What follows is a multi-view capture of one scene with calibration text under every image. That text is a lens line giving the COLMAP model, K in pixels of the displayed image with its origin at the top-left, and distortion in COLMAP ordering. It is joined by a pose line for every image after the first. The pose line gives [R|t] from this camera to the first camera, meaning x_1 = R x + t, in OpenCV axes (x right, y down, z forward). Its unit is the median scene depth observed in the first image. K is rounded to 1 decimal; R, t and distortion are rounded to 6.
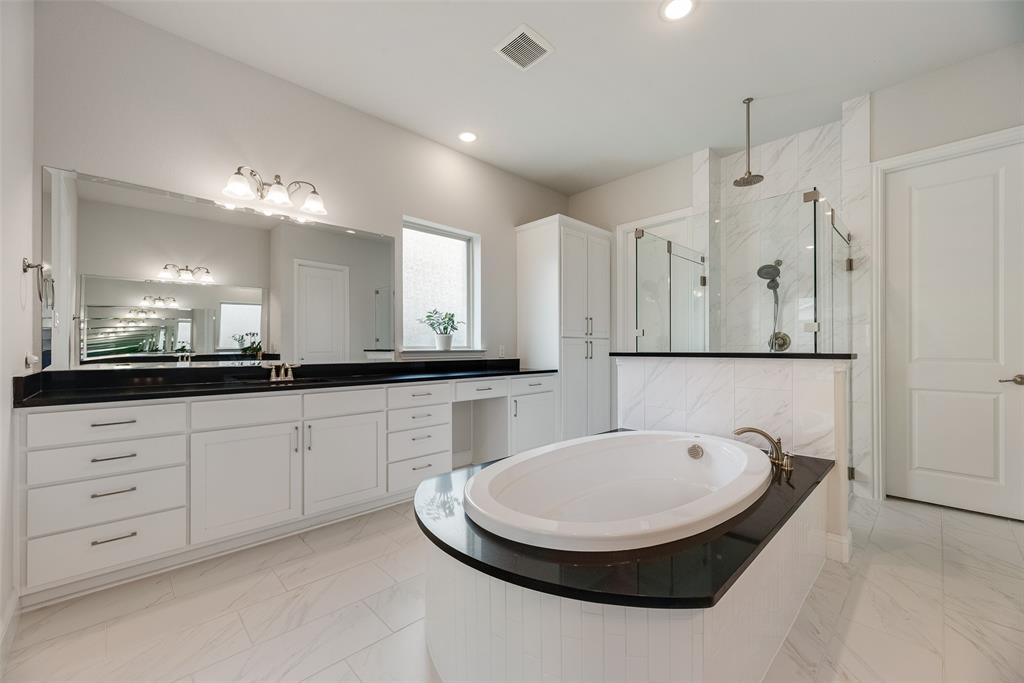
lens RADIAL K [[415.4, 0, 511.8], [0, 415.4, 345.1], [0, 0, 1]] dist [0.003465, 0.000338]
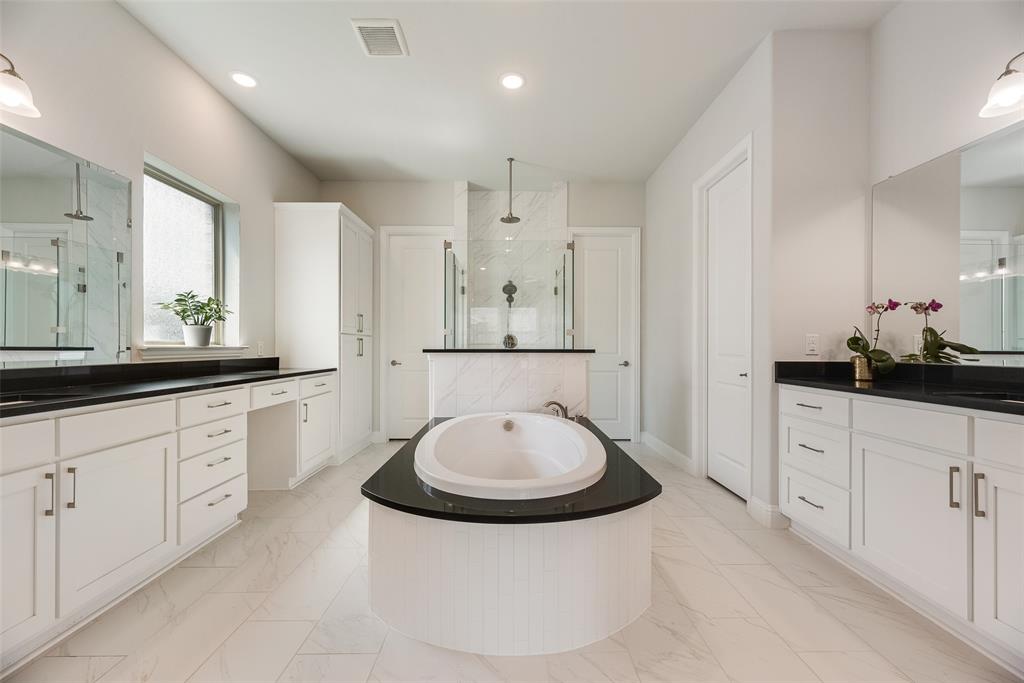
lens RADIAL K [[415.4, 0, 512.0], [0, 415.4, 344.9], [0, 0, 1]] dist [0.003465, 0.000338]
pose [[0.686614, 0.007481, 0.726983, -0.342101], [-0.011150, 0.999938, 0.000240, 0.002894], [-0.726936, -0.008271, 0.686655, 0.072997]]
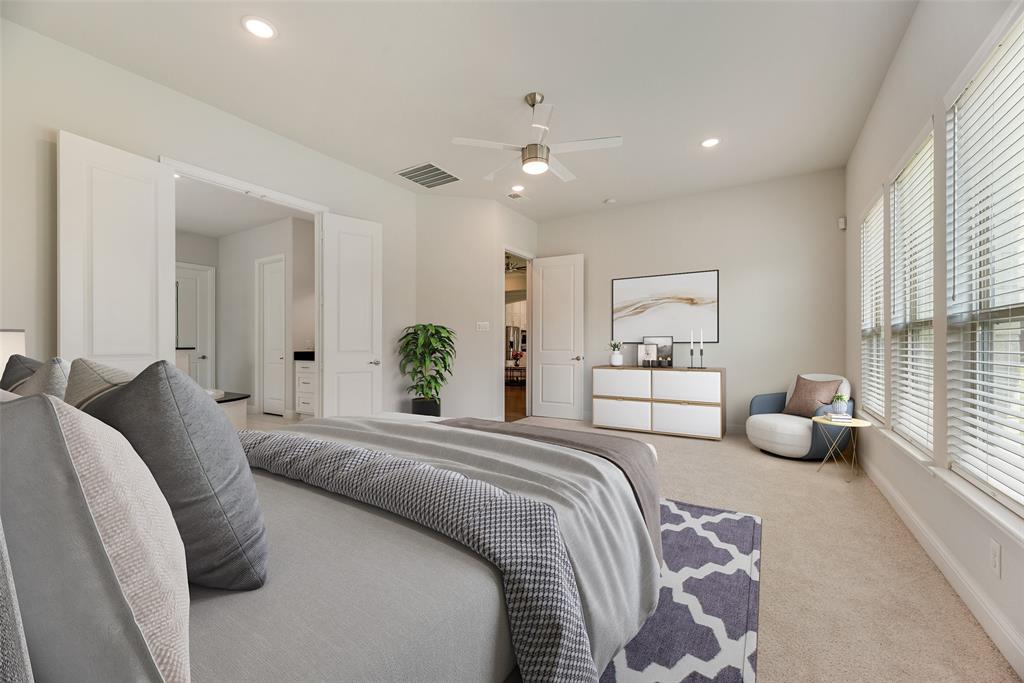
lens RADIAL K [[415.4, 0, 507.9], [0, 415.4, 343.8], [0, 0, 1]] dist [0.003465, 0.000338]
pose [[-0.237557, 0.007474, 0.971345, -1.485158], [-0.004135, 0.999954, -0.008705, 0.006670], [-0.971365, -0.006085, -0.237515, -0.239556]]
